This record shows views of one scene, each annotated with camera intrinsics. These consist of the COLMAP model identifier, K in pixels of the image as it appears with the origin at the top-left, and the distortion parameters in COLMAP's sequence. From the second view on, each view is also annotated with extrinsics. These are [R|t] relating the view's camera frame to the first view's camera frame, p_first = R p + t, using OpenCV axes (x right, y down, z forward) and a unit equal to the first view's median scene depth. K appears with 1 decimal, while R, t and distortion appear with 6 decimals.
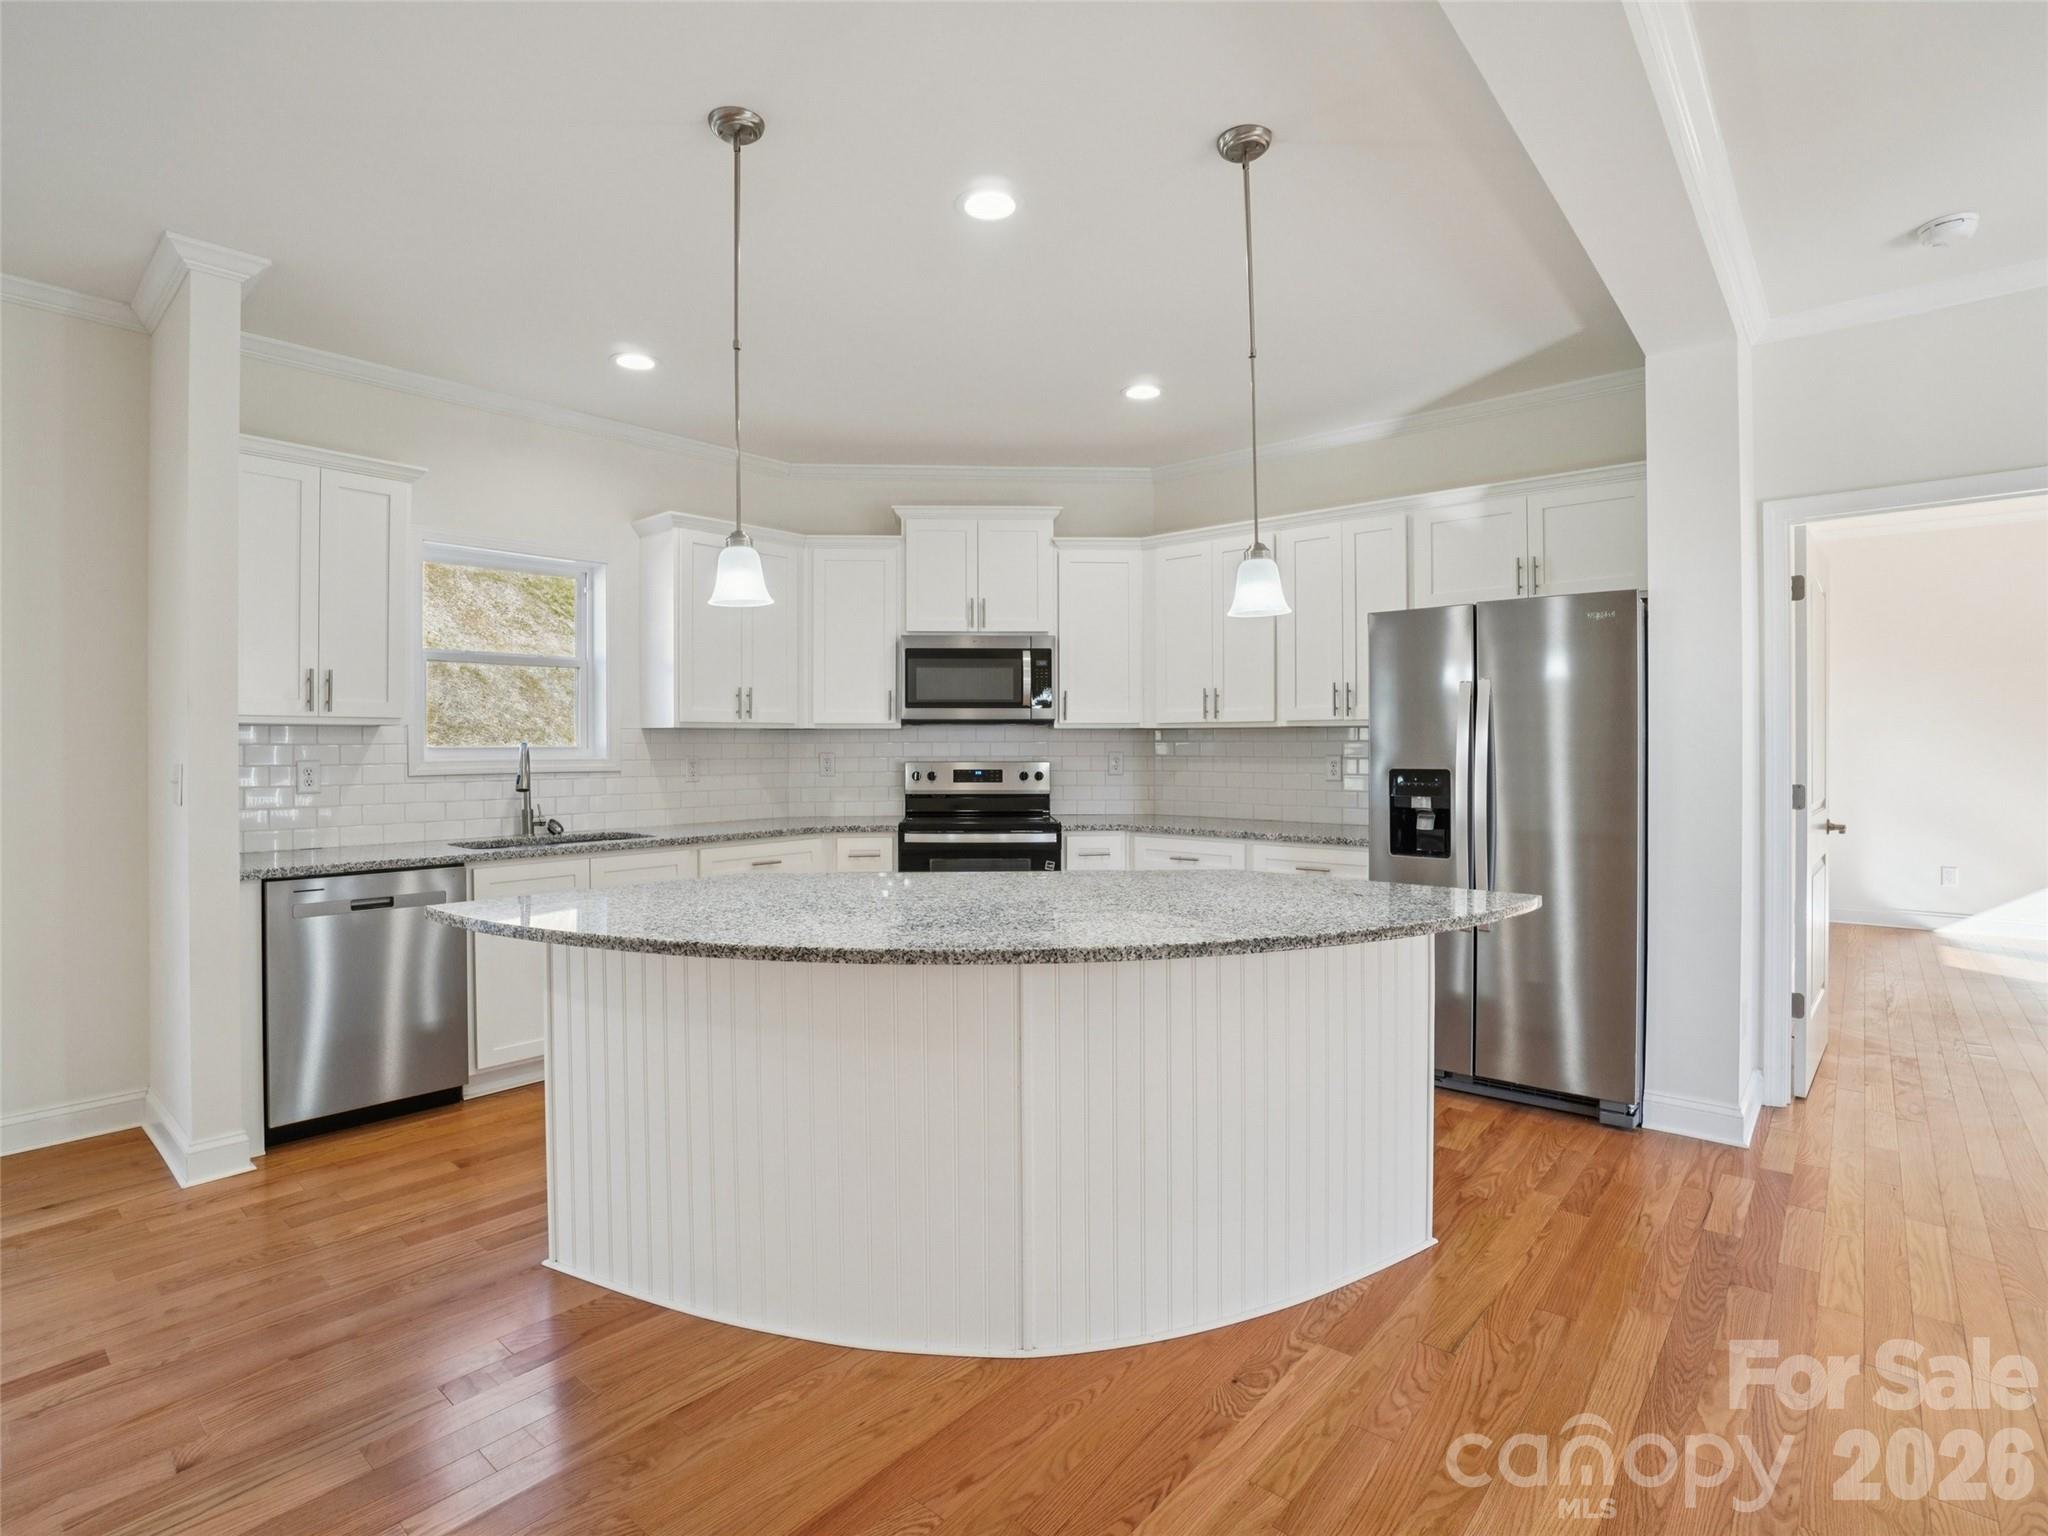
lens RADIAL K [[1019.8, 0, 1012.3], [0, 1019.8, 752.3], [0, 0, 1]] dist [-0.079105, 0.037667]
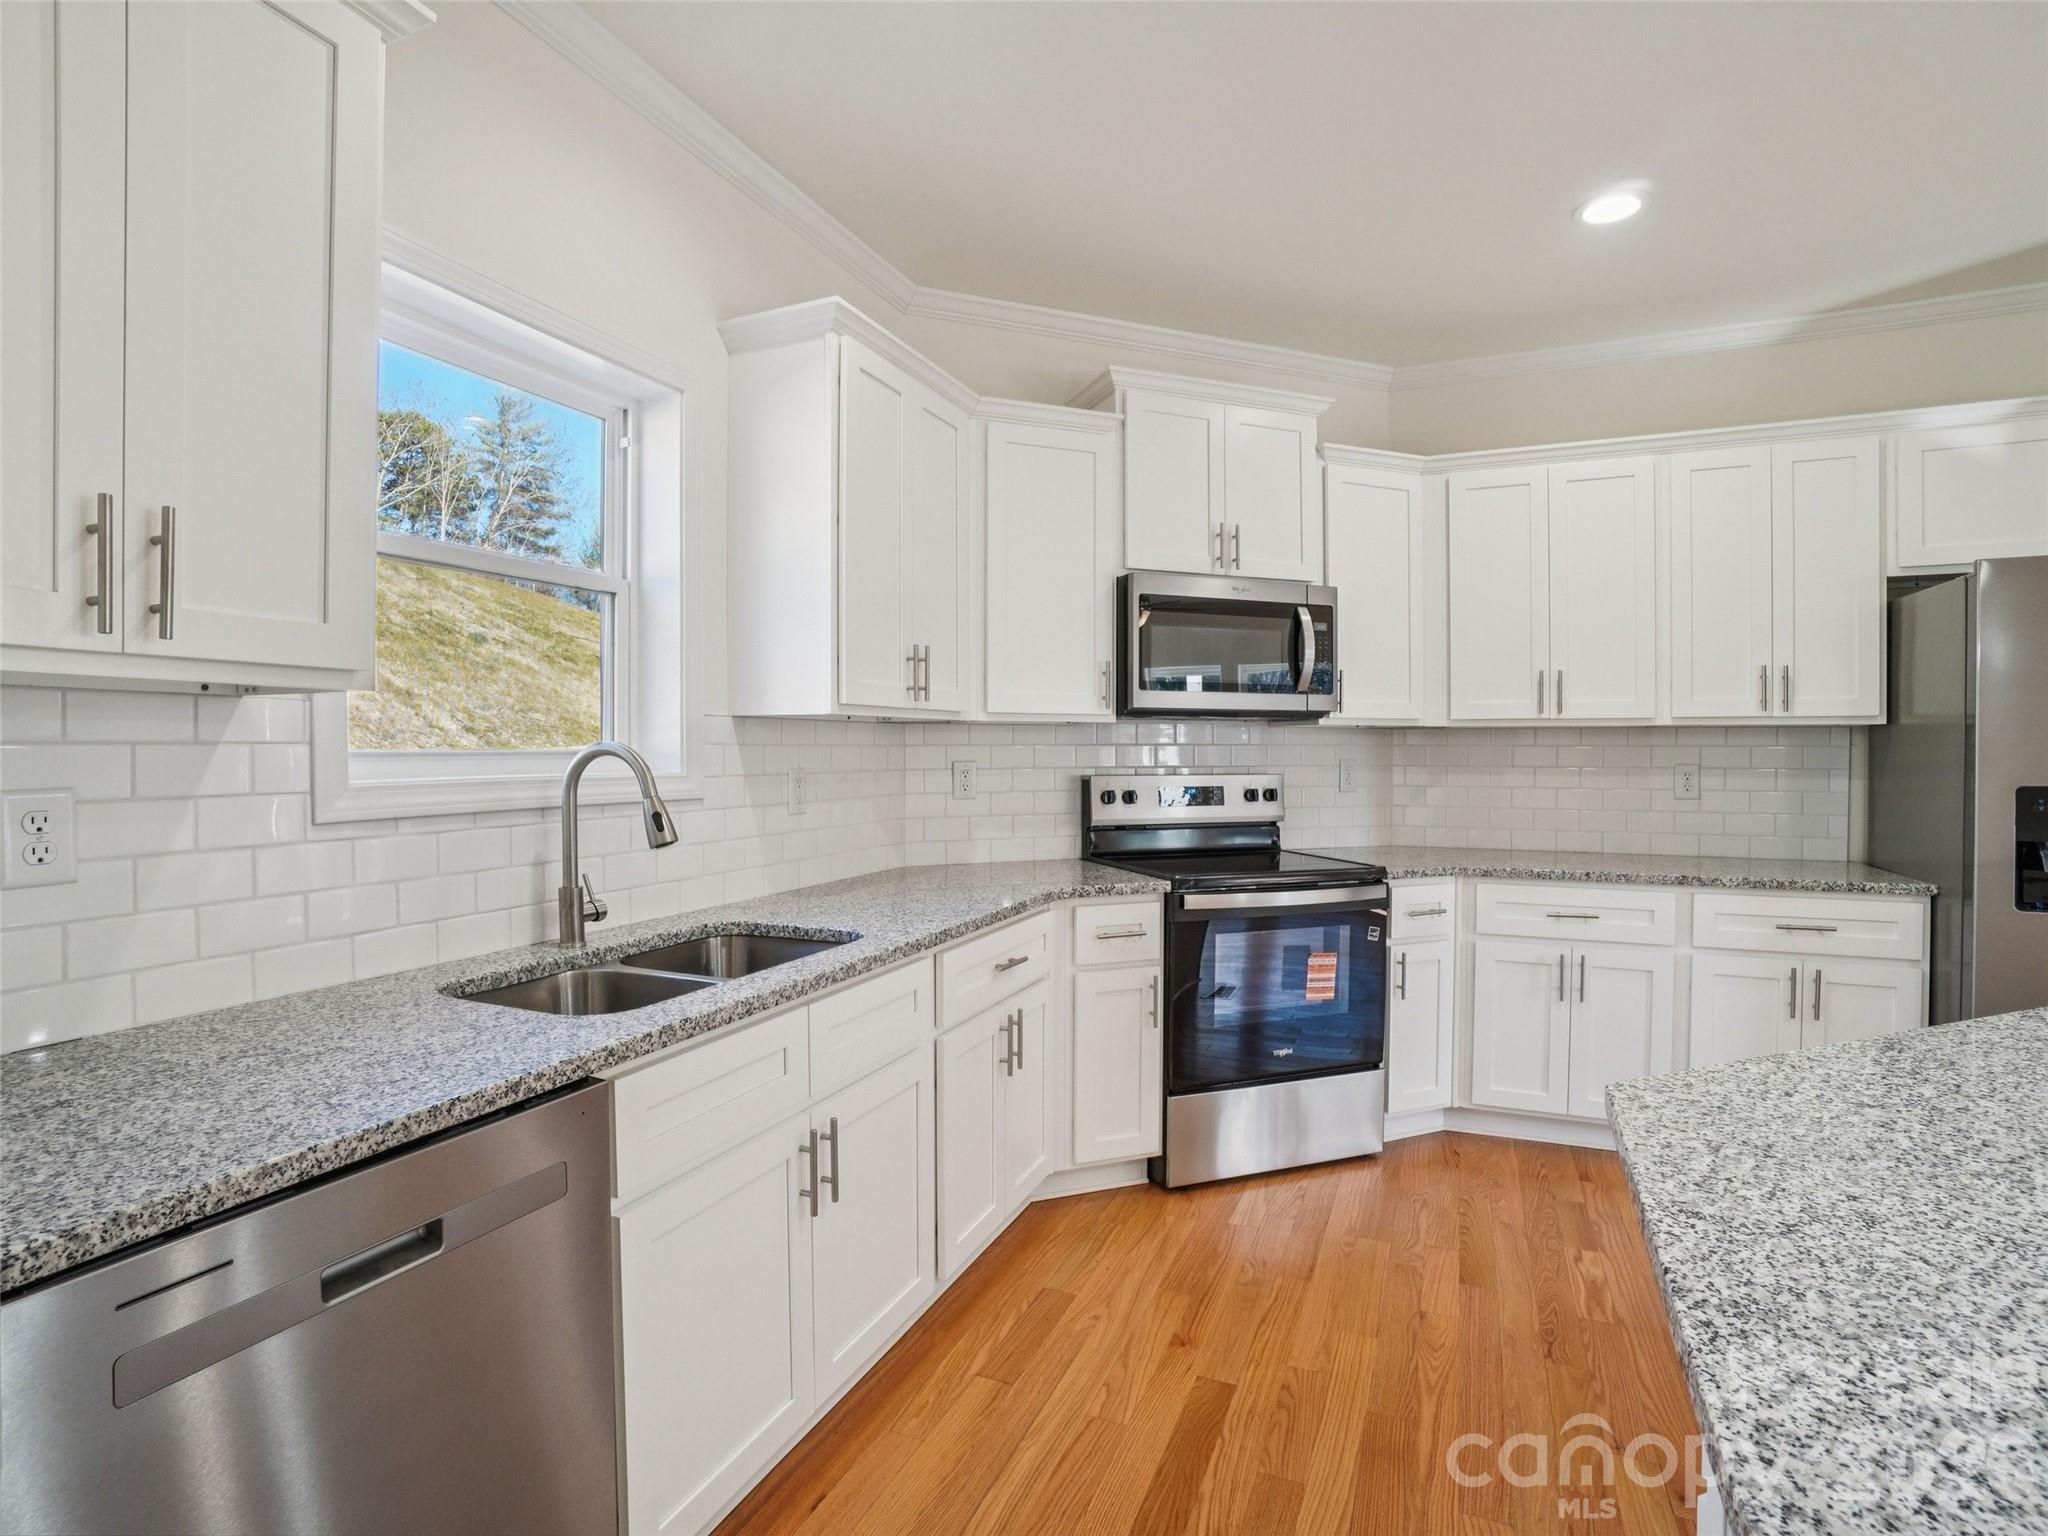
lens RADIAL K [[1019.8, 0, 1012.3], [0, 1019.8, 752.3], [0, 0, 1]] dist [-0.079105, 0.037667]
pose [[0.956284, 0.002382, 0.292429, -0.379806], [-0.001340, 0.999992, -0.003763, -0.002718], [-0.292436, 0.003207, 0.956280, 0.451005]]
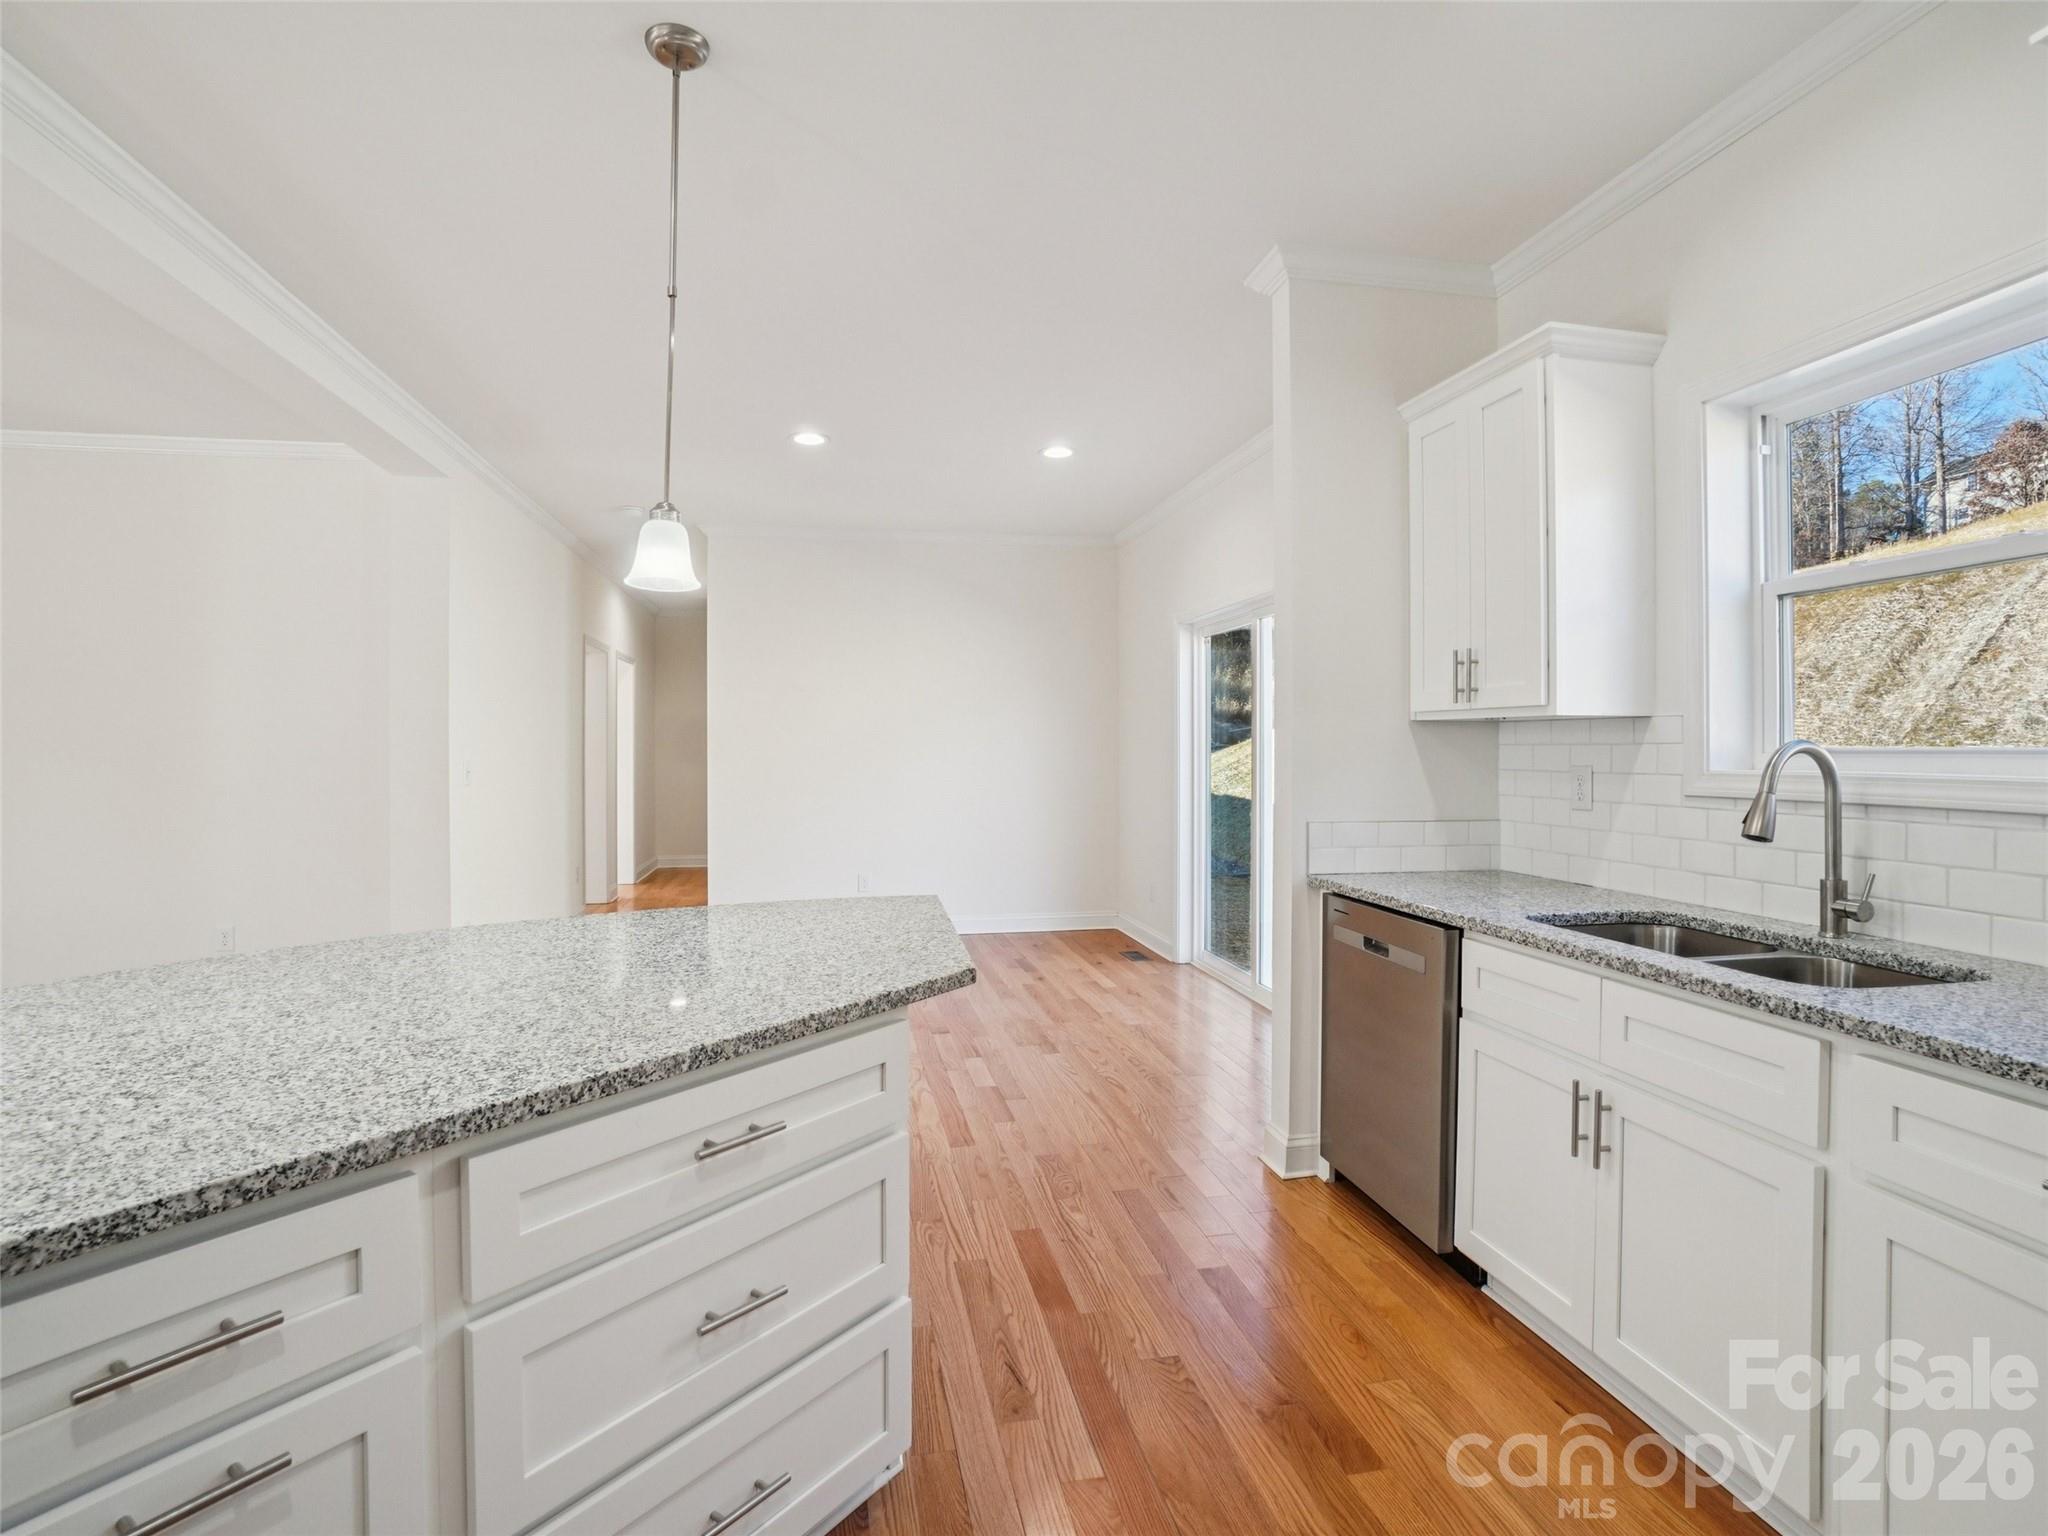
lens RADIAL K [[1019.8, 0, 1012.3], [0, 1019.8, 752.3], [0, 0, 1]] dist [-0.079105, 0.037667]
pose [[-0.626191, 0.004928, -0.779654, 0.109083], [-0.005640, 0.999925, 0.010850, -0.005963], [0.779650, 0.011192, -0.626116, 0.882730]]
